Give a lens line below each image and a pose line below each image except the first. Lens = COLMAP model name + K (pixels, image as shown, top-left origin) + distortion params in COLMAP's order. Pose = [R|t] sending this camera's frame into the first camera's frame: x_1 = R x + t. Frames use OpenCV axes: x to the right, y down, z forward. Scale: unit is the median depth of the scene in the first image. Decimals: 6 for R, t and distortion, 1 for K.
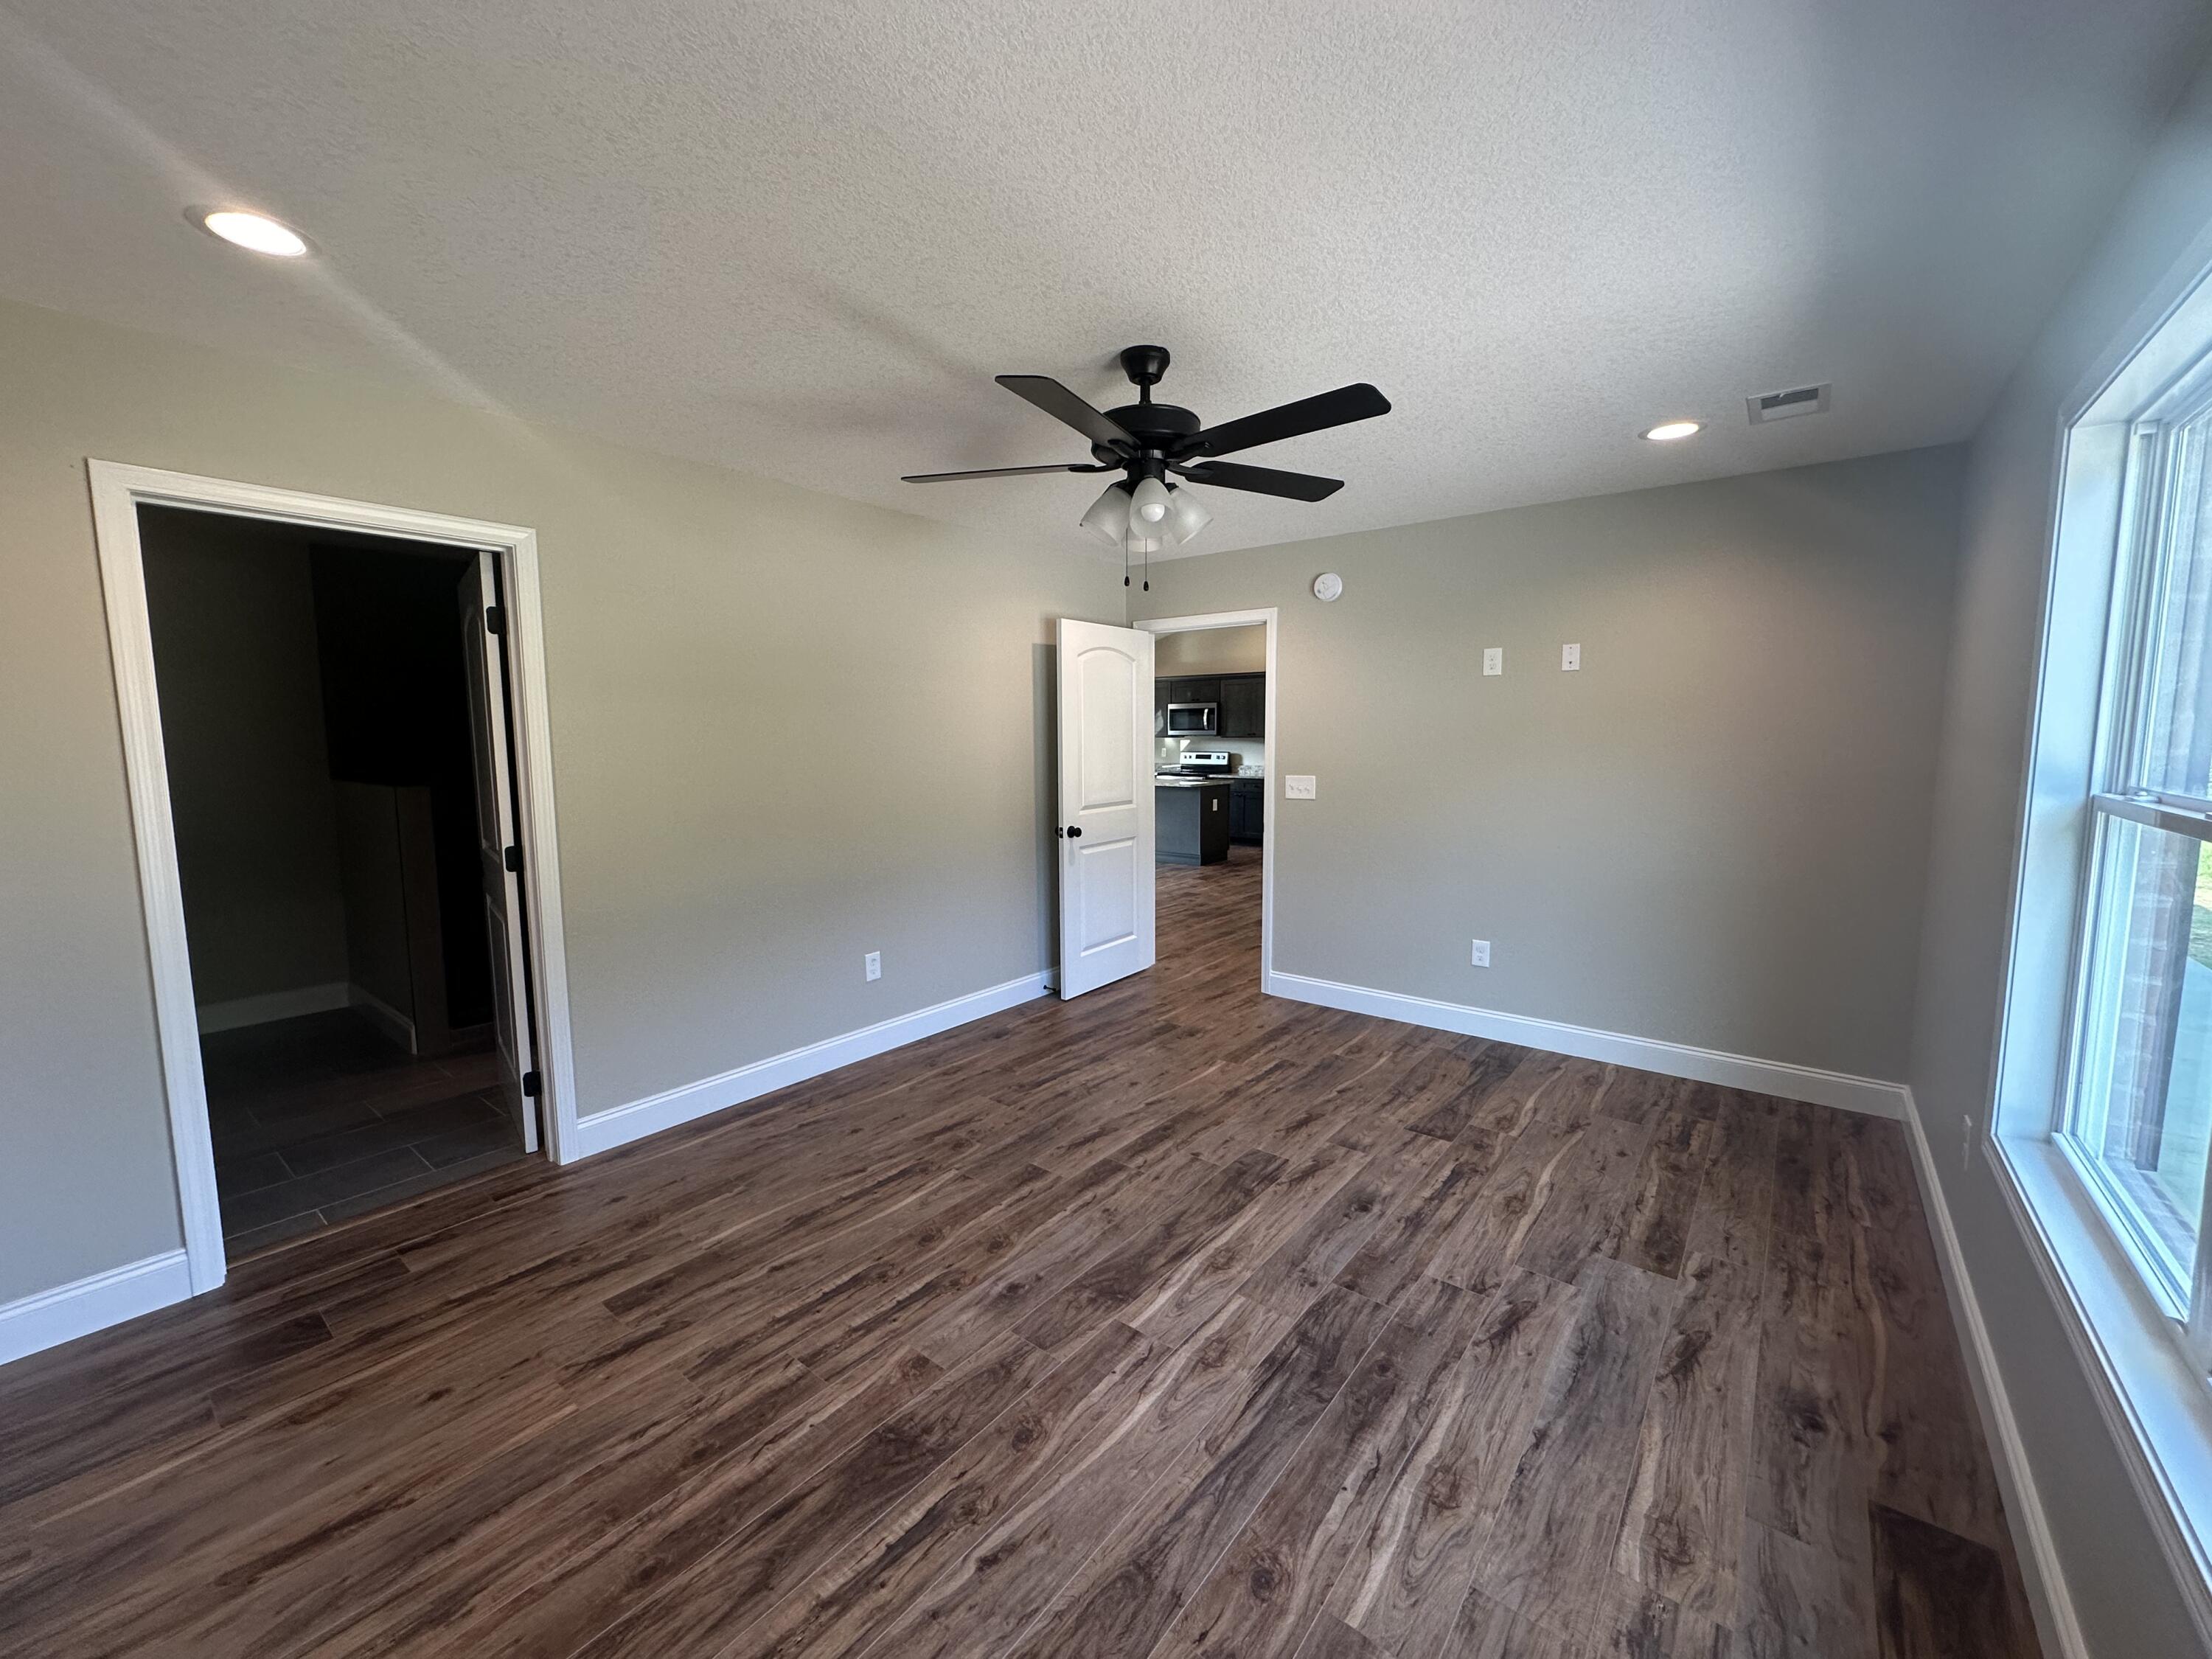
lens RADIAL K [[883.1, 0, 1103.8], [0, 883.1, 827.8], [0, 0, 1]] dist [-0.001324, 0.000070]
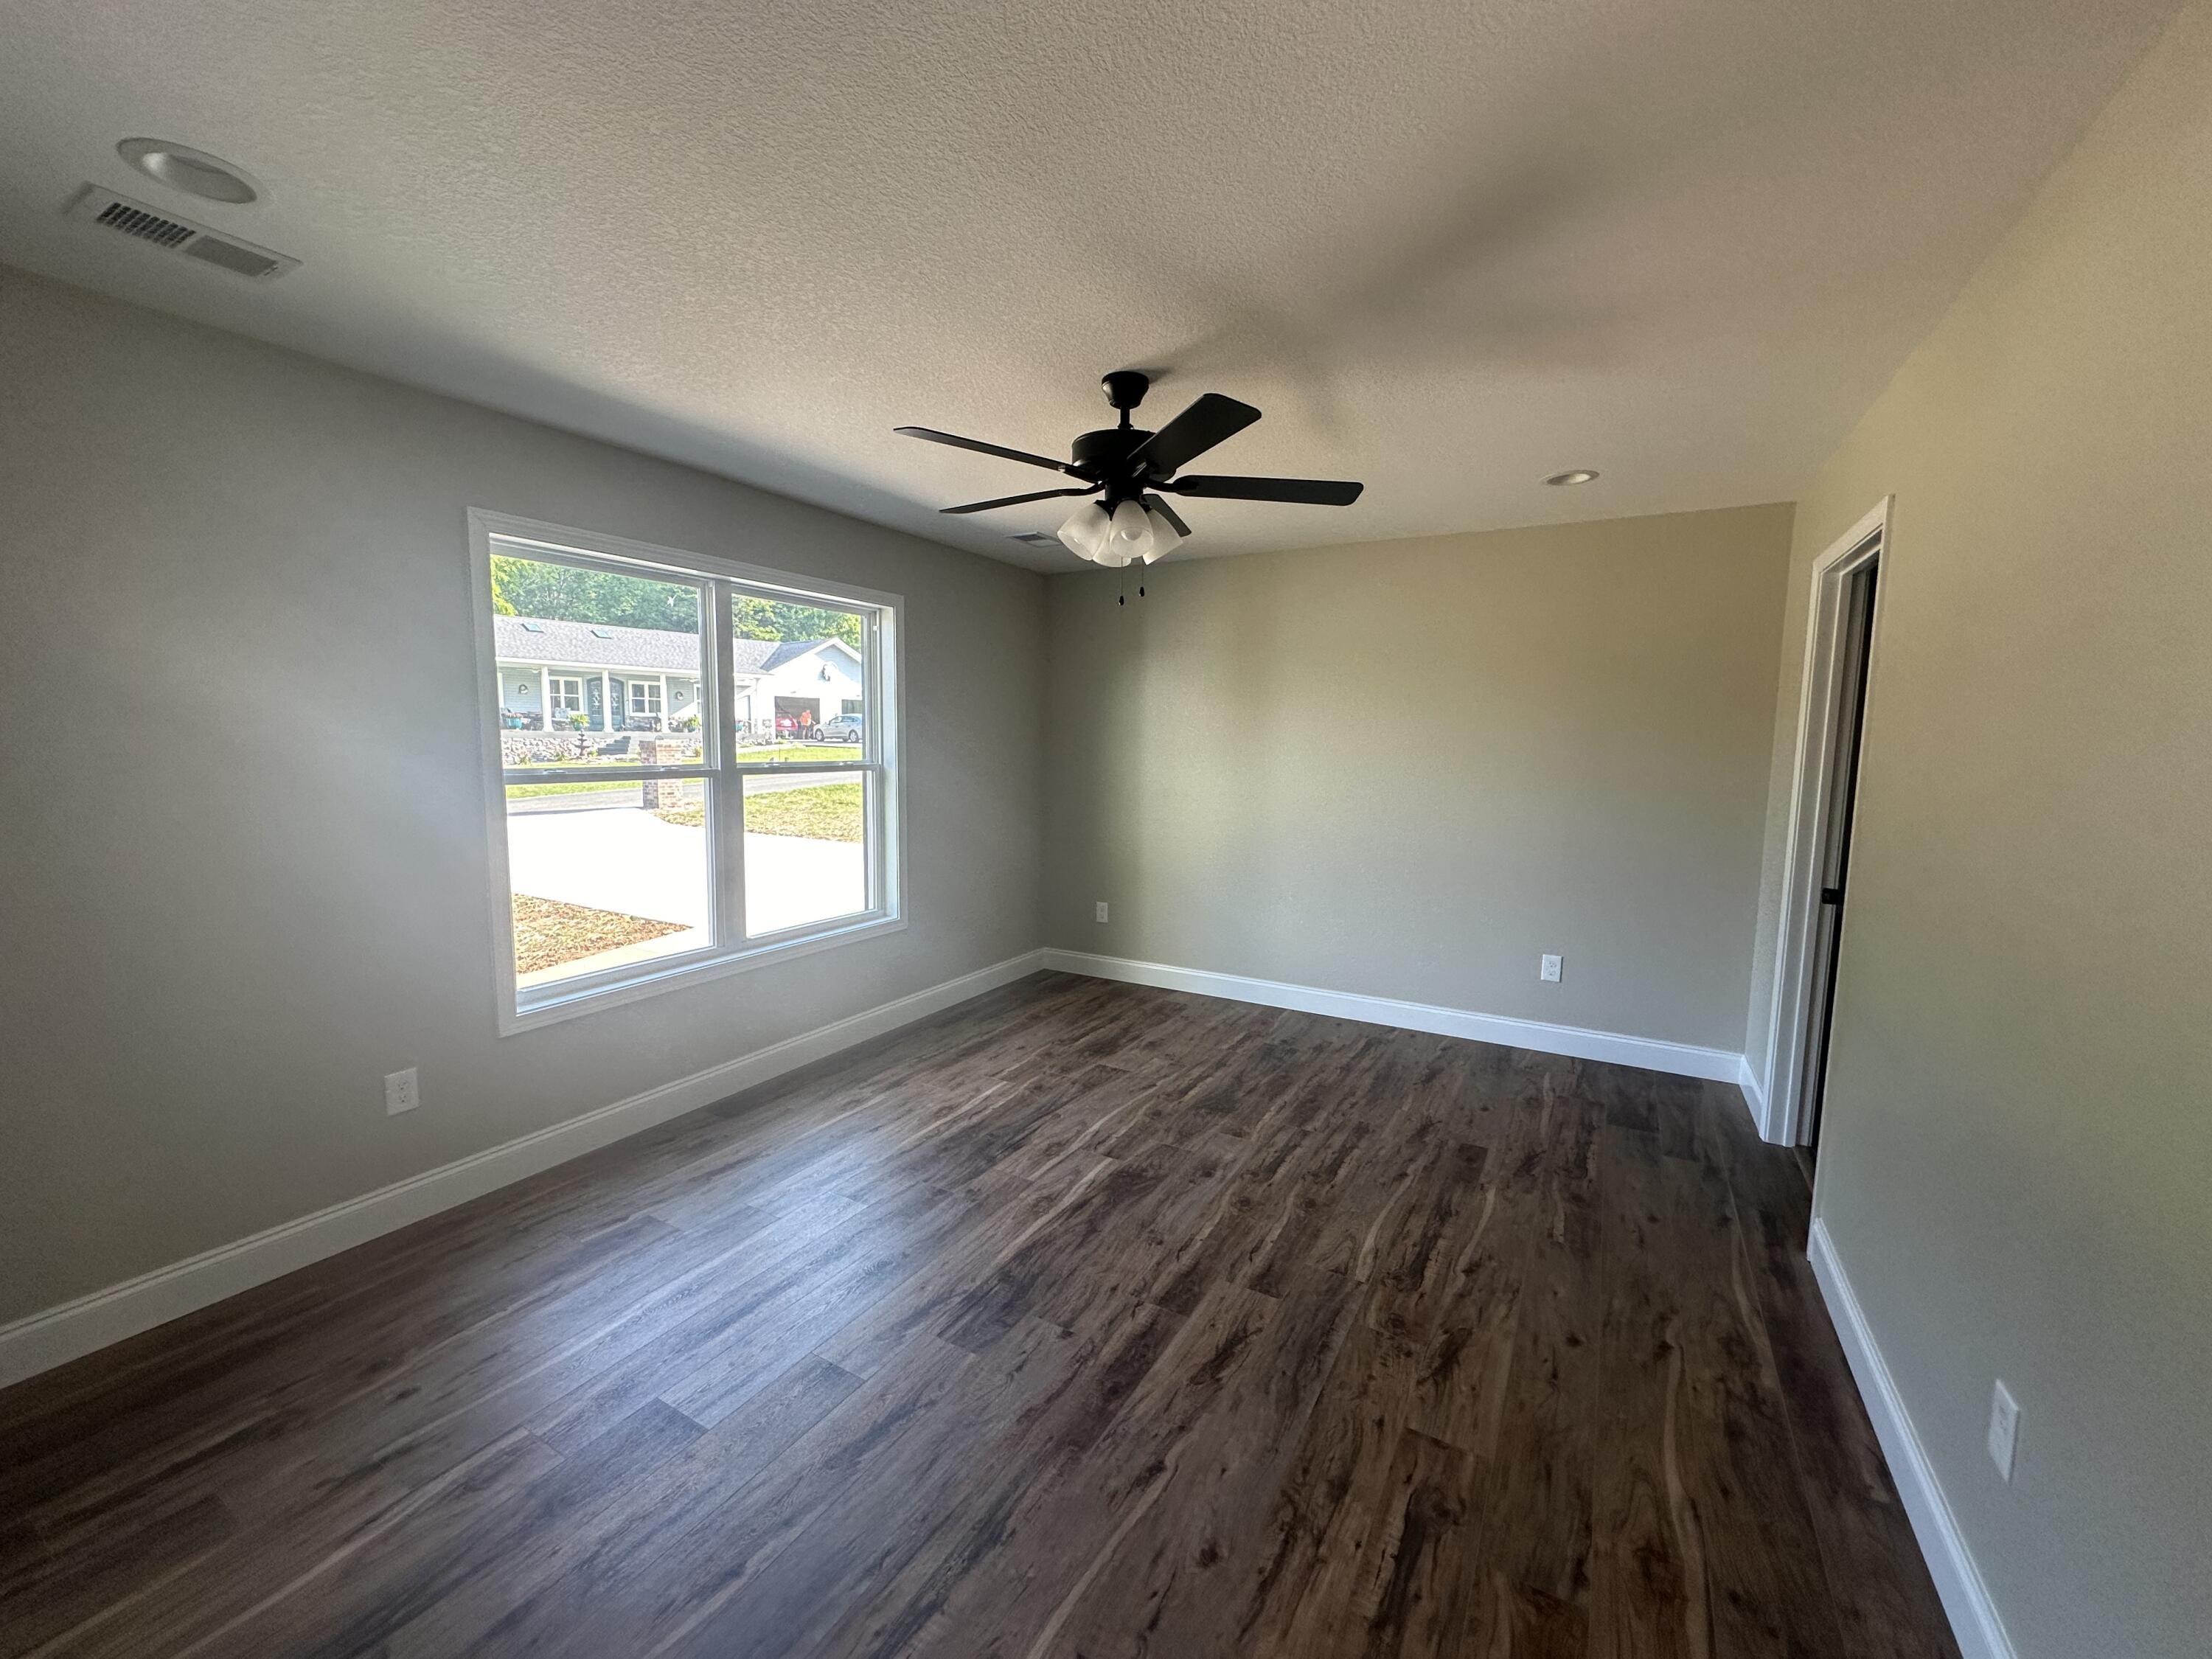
lens RADIAL K [[883.1, 0, 1103.8], [0, 883.1, 827.8], [0, 0, 1]] dist [-0.001324, 0.000070]
pose [[-0.989136, 0.009794, -0.146678, 0.228278], [-0.021484, 0.977434, 0.210147, -0.234583], [0.145426, 0.211016, -0.966604, 2.097526]]
